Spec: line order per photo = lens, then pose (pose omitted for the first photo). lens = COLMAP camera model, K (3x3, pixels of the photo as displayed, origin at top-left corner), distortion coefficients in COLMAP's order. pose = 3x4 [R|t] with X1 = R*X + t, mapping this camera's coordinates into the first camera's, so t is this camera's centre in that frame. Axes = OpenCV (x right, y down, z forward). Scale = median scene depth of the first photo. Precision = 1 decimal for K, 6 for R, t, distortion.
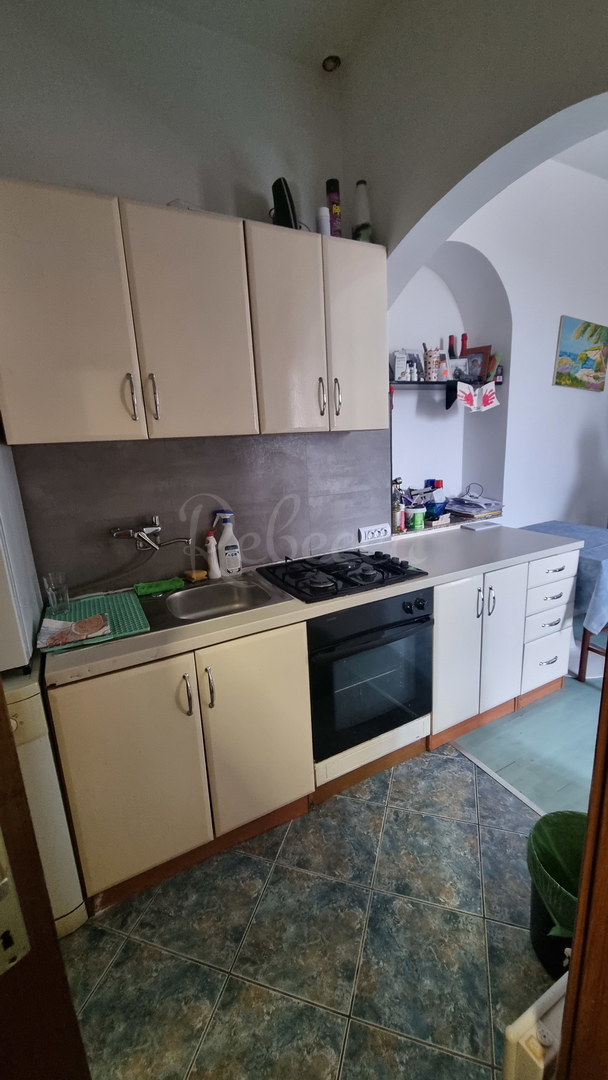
lens RADIAL K [[439.9, 0, 309.7], [0, 439.9, 540.5], [0, 0, 1]] dist [0.000954, -0.000074]
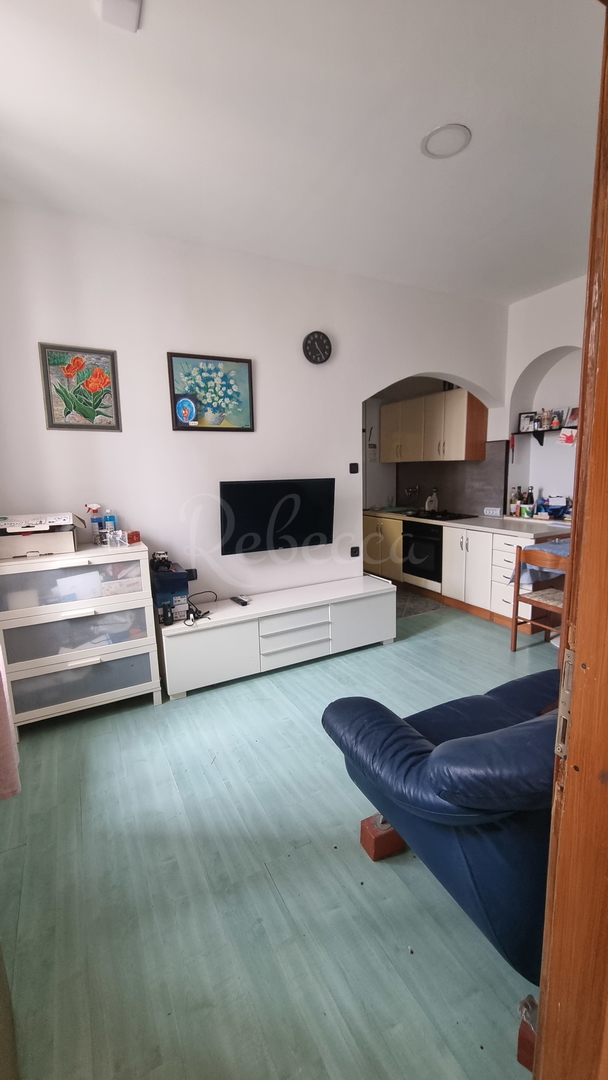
lens RADIAL K [[439.9, 0, 309.7], [0, 439.9, 540.5], [0, 0, 1]] dist [0.000954, -0.000074]
pose [[0.003028, 0.212207, -0.977220, 2.035427], [-0.201793, 0.957251, 0.207245, -0.132259], [0.979424, 0.196568, 0.045721, 0.144321]]
